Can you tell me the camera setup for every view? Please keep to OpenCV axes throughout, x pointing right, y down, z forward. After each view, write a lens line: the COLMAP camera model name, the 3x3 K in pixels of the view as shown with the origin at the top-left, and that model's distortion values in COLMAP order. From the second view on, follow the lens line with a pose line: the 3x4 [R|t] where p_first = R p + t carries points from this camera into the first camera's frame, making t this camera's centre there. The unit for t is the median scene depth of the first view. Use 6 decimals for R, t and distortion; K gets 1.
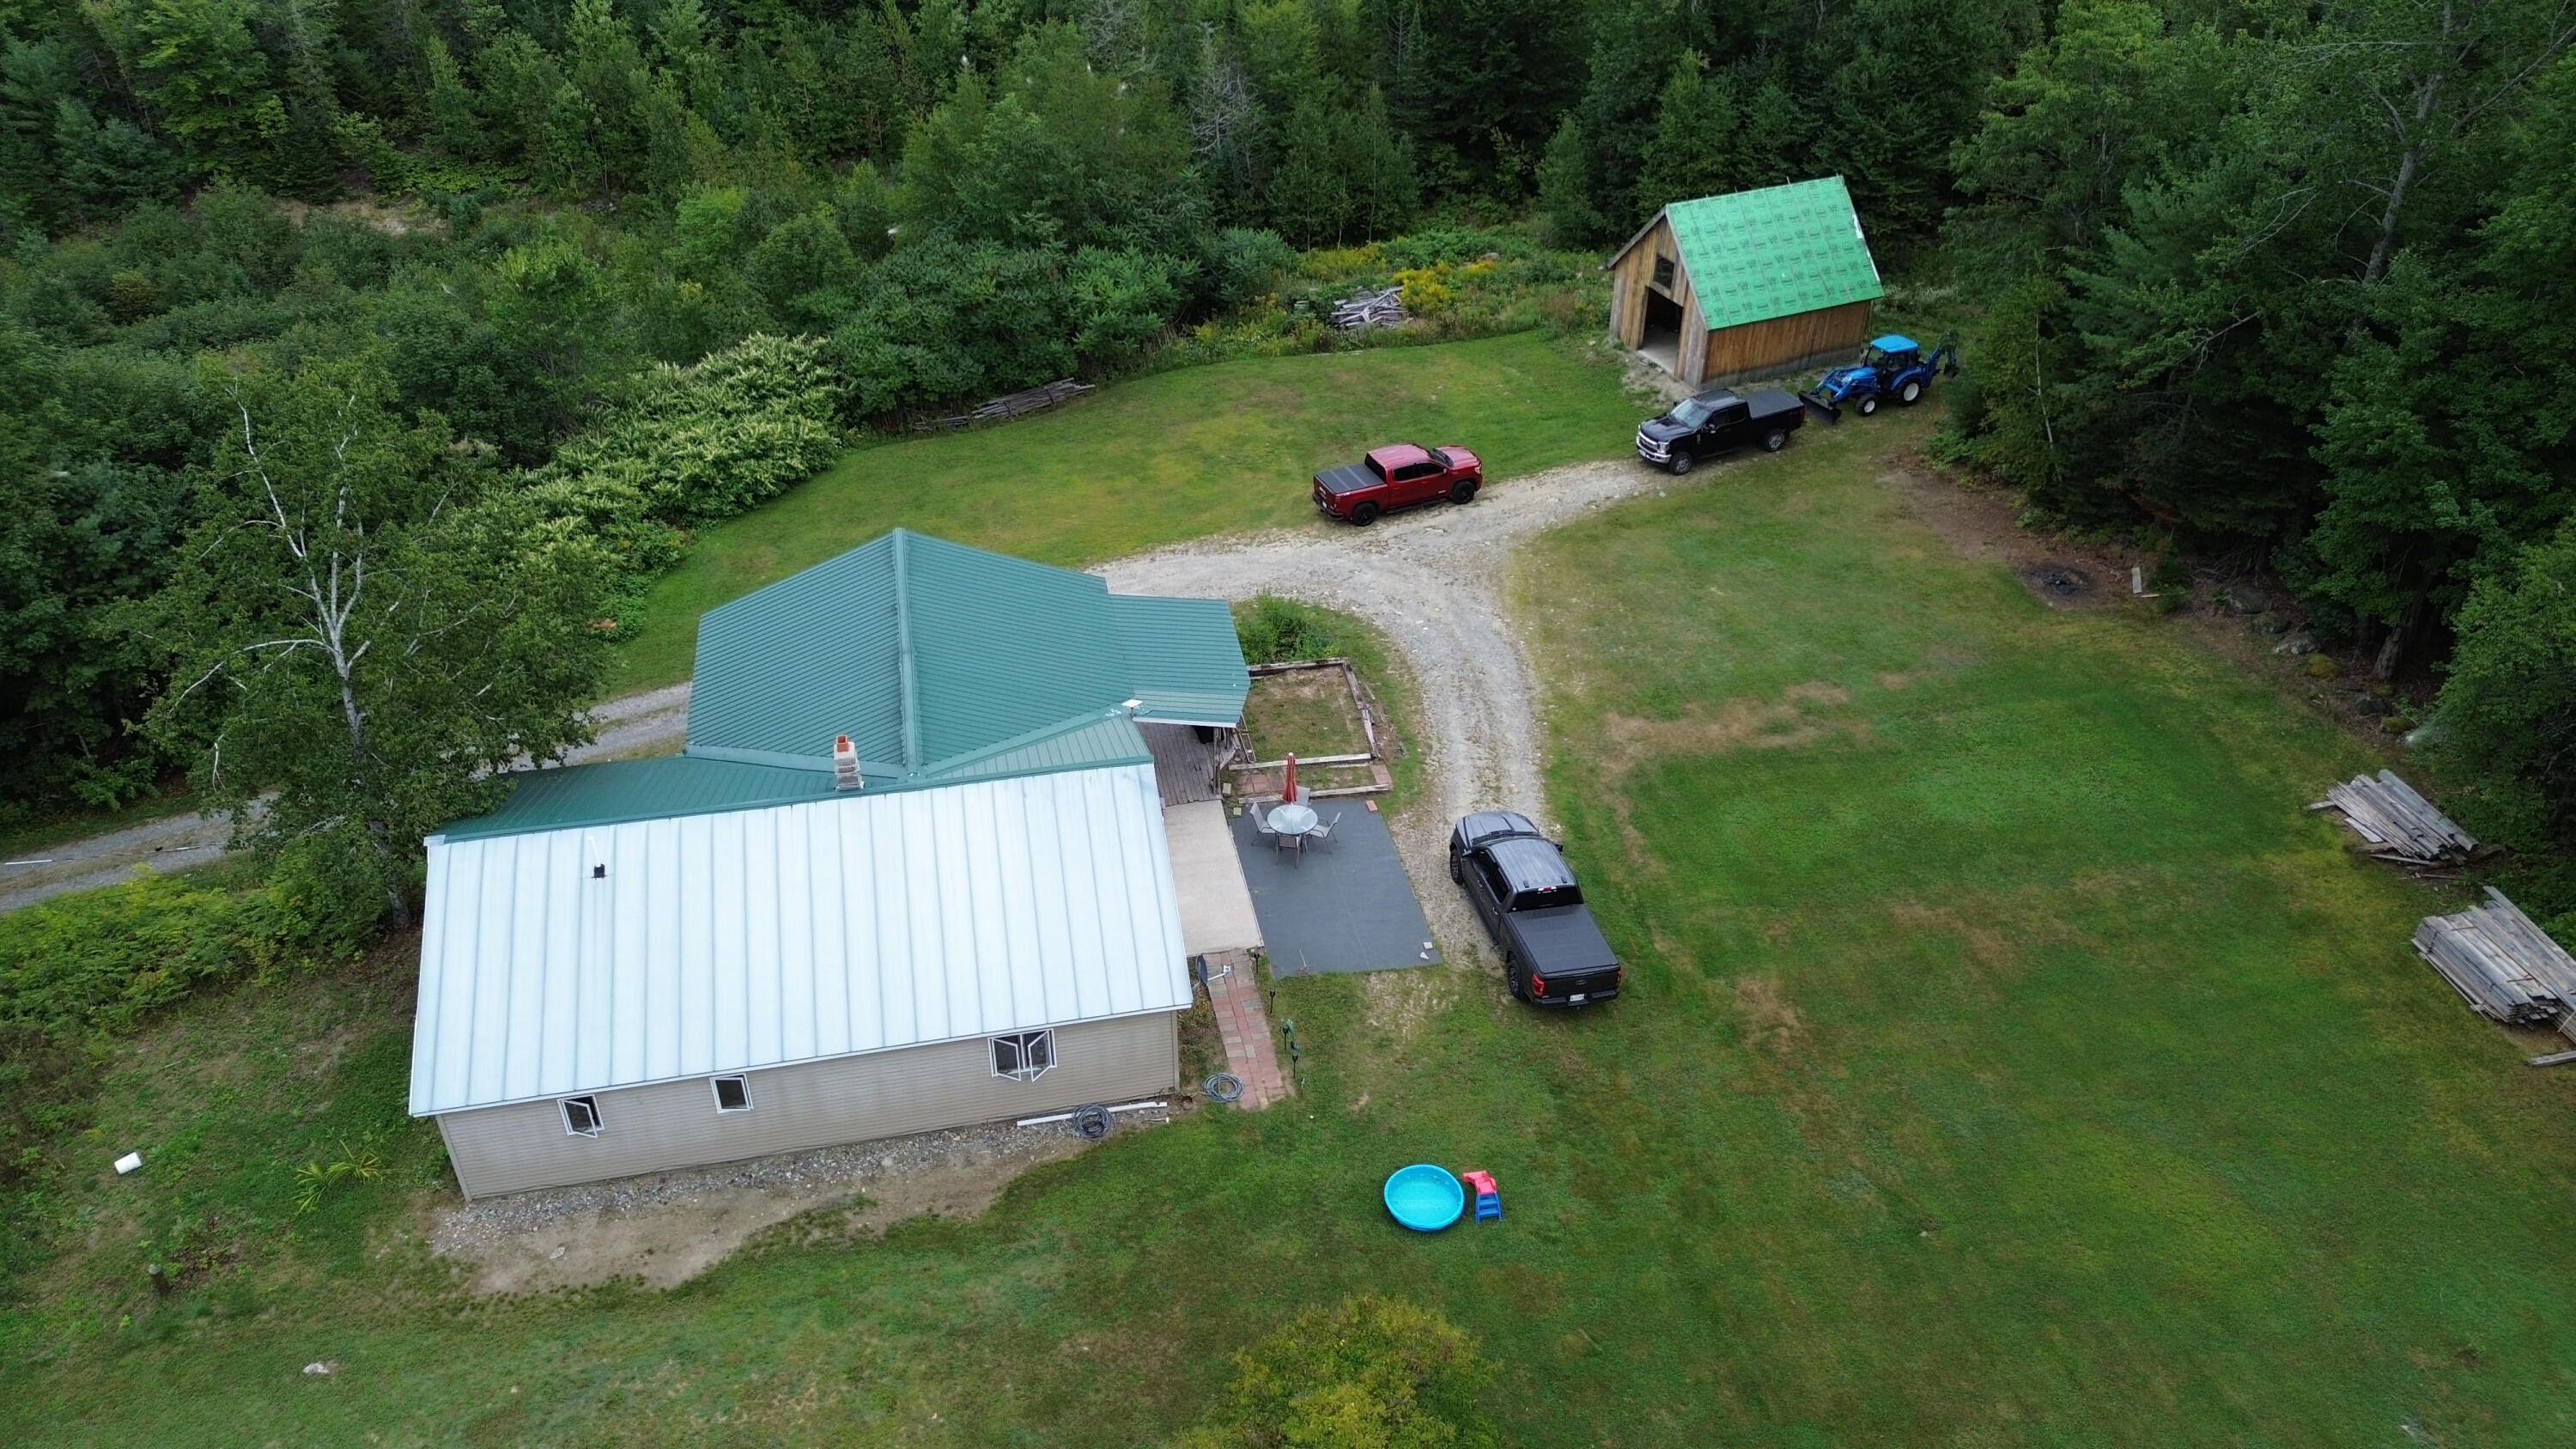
lens RADIAL K [[1806.9, 0, 1288.0], [0, 1806.9, 724.5], [0, 0, 1]] dist [0.109126, -0.180901]
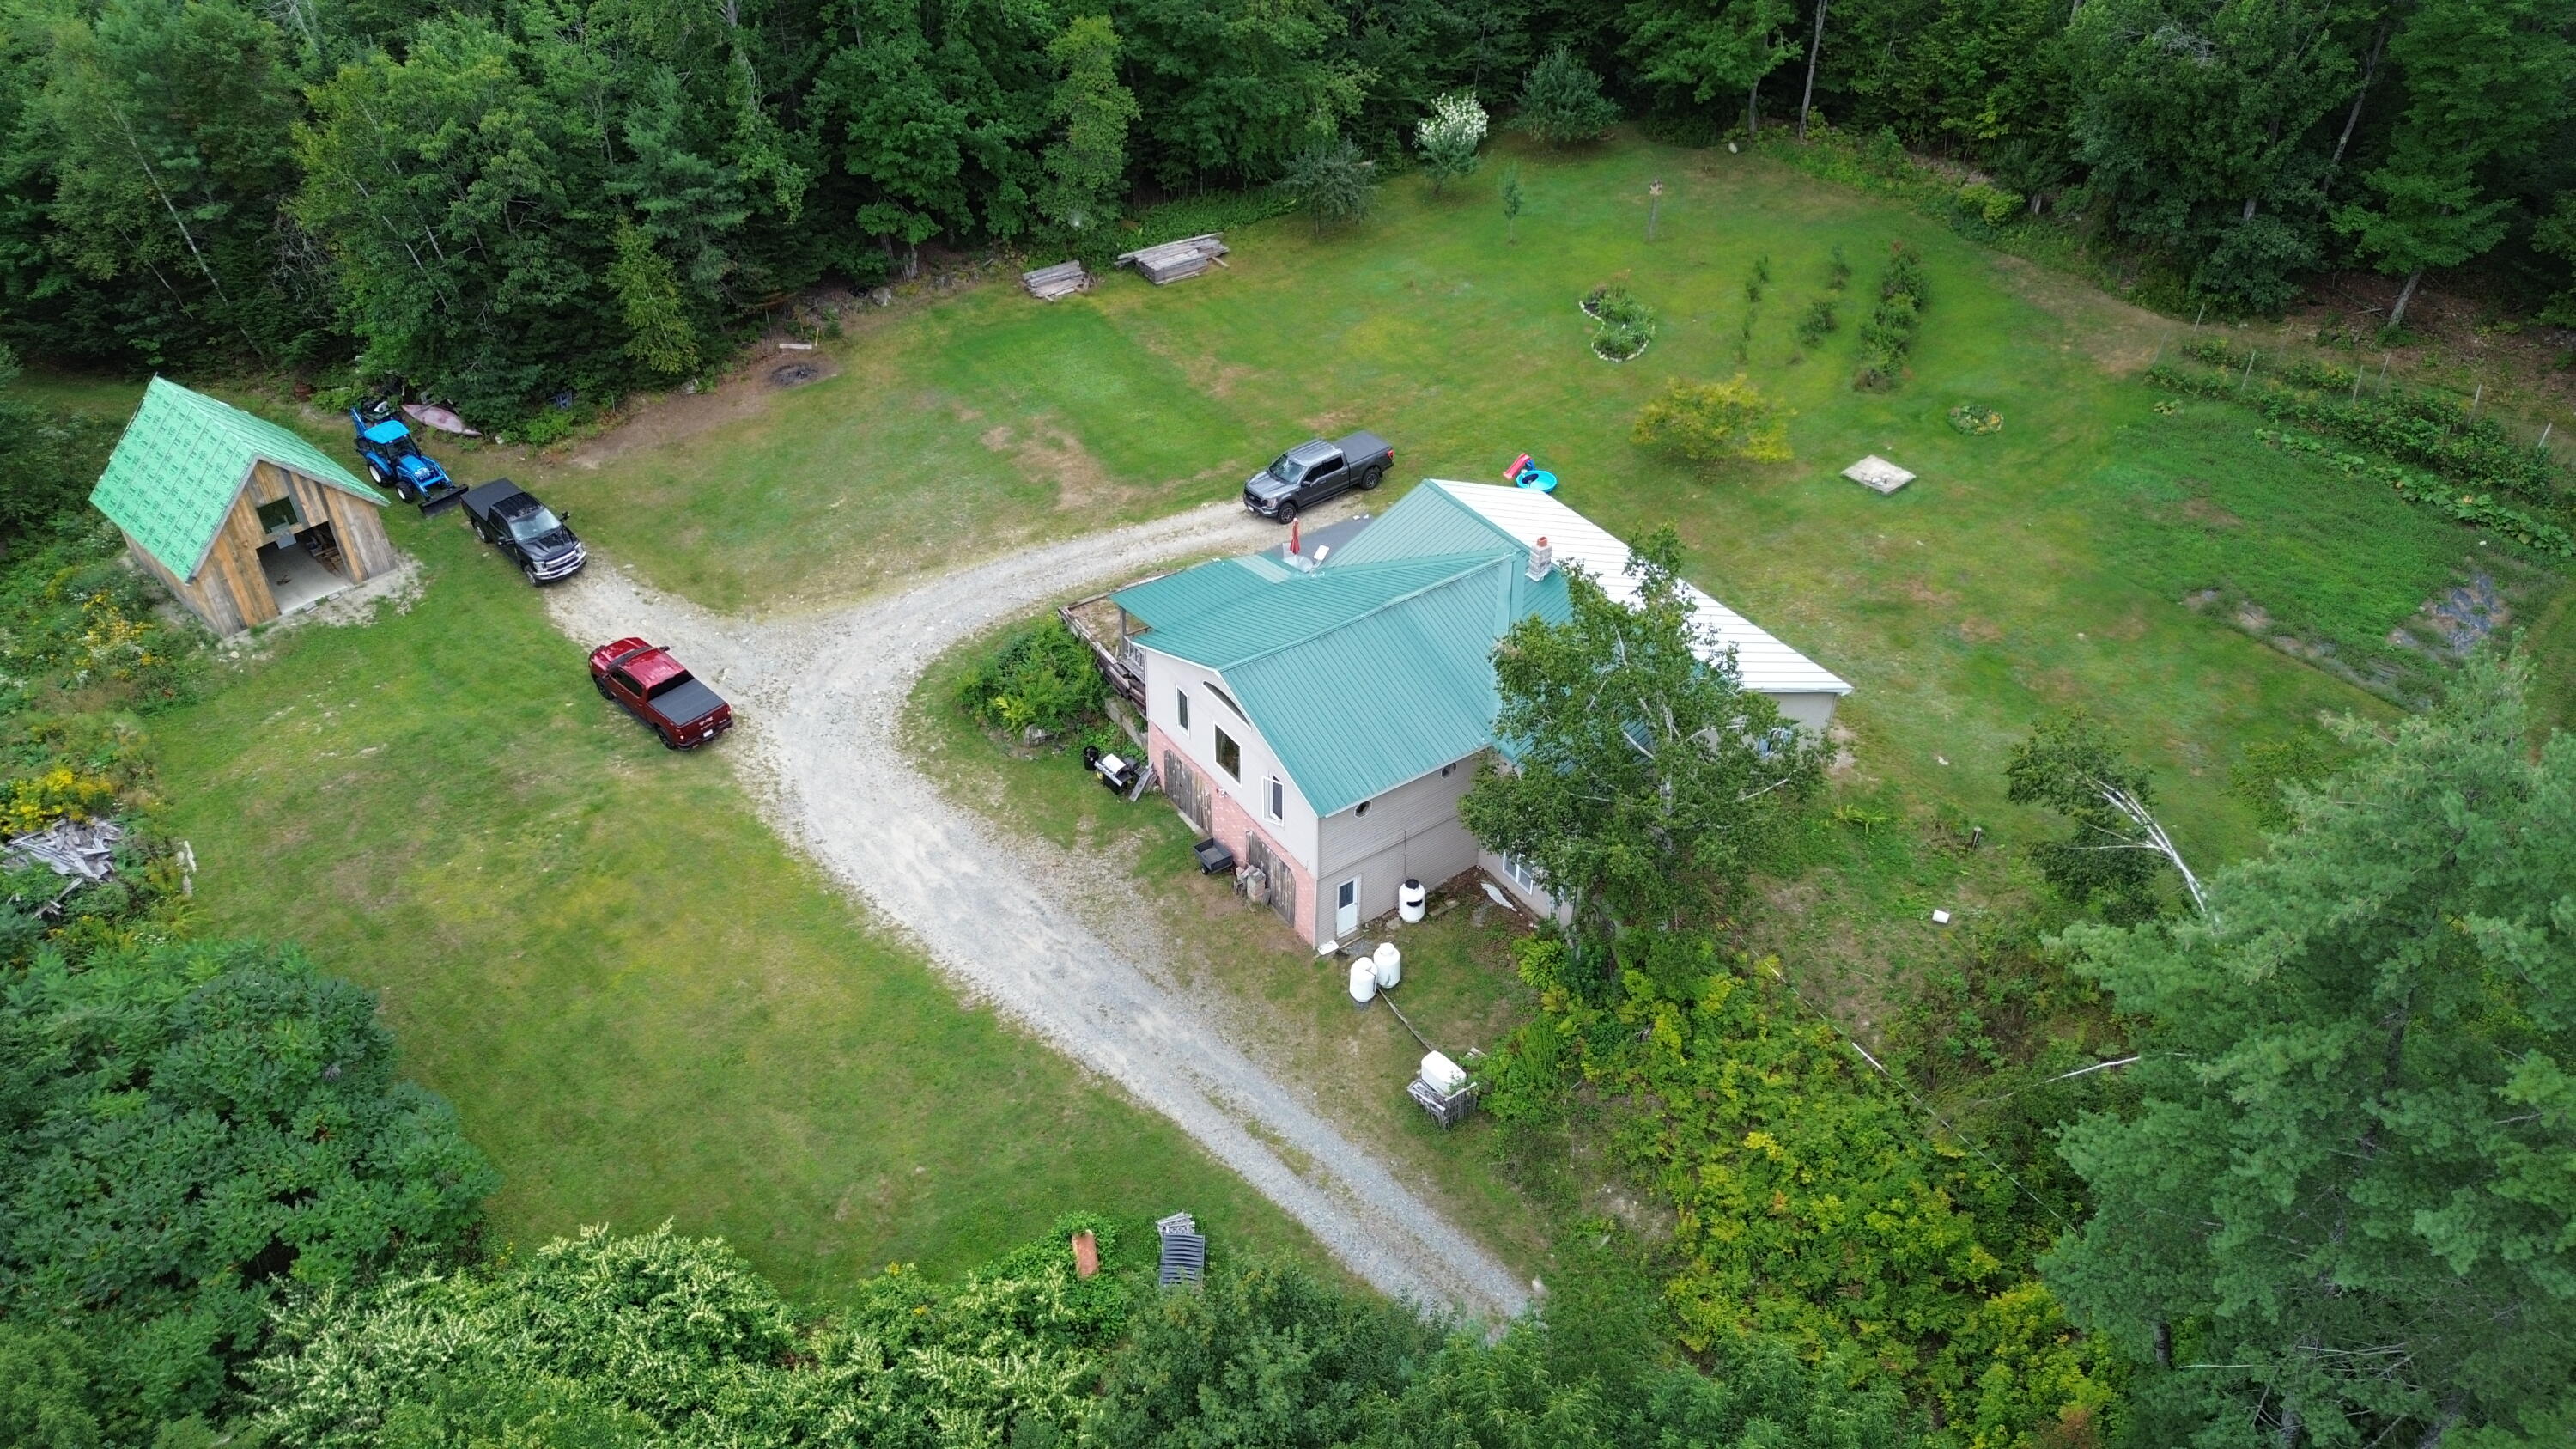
lens RADIAL K [[1806.9, 0, 1288.0], [0, 1806.9, 724.5], [0, 0, 1]] dist [0.109126, -0.180901]
pose [[-0.415083, -0.545779, 0.727895, -0.767387], [0.512984, 0.520358, 0.682696, -0.598177], [-0.751368, 0.656774, 0.063984, 0.689113]]
